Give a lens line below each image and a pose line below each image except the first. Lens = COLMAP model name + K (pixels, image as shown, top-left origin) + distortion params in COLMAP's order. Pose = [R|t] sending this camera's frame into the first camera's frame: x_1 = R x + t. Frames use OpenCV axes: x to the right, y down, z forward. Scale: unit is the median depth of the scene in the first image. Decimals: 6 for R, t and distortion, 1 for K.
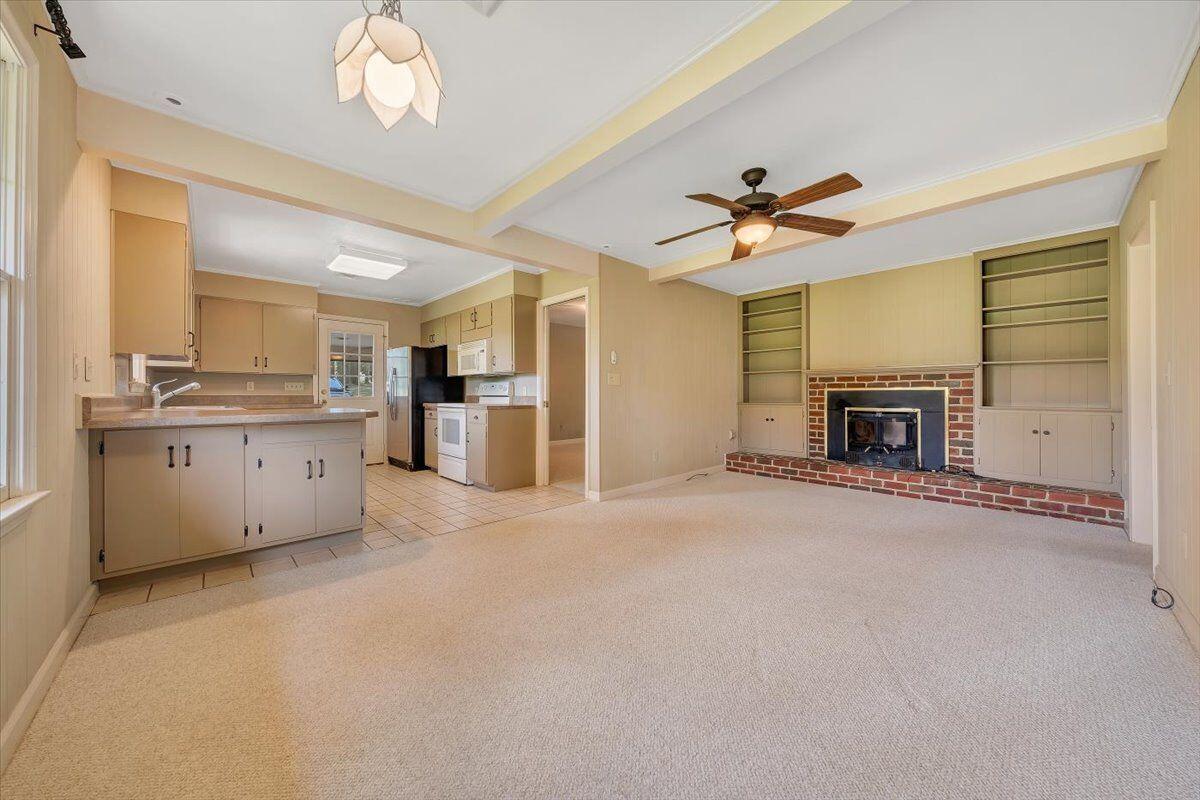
lens RADIAL K [[416.1, 0, 596.7], [0, 416.1, 394.6], [0, 0, 1]] dist [-0.000812, 0.000006]
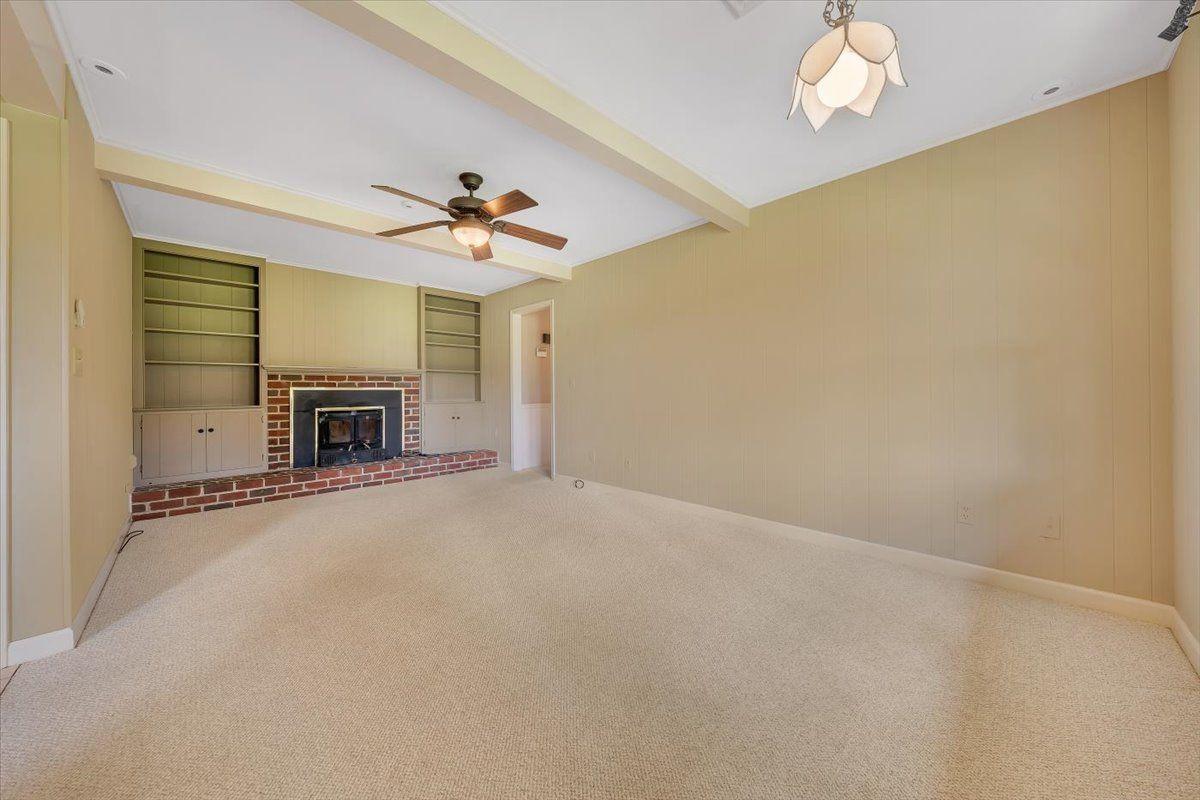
lens RADIAL K [[416.1, 0, 601.6], [0, 416.1, 393.5], [0, 0, 1]] dist [-0.000812, 0.000006]
pose [[-0.018470, -0.004220, 0.999821, -0.339421], [0.009489, 0.999945, 0.004396, -0.000294], [-0.999784, 0.009569, -0.018429, 0.364718]]
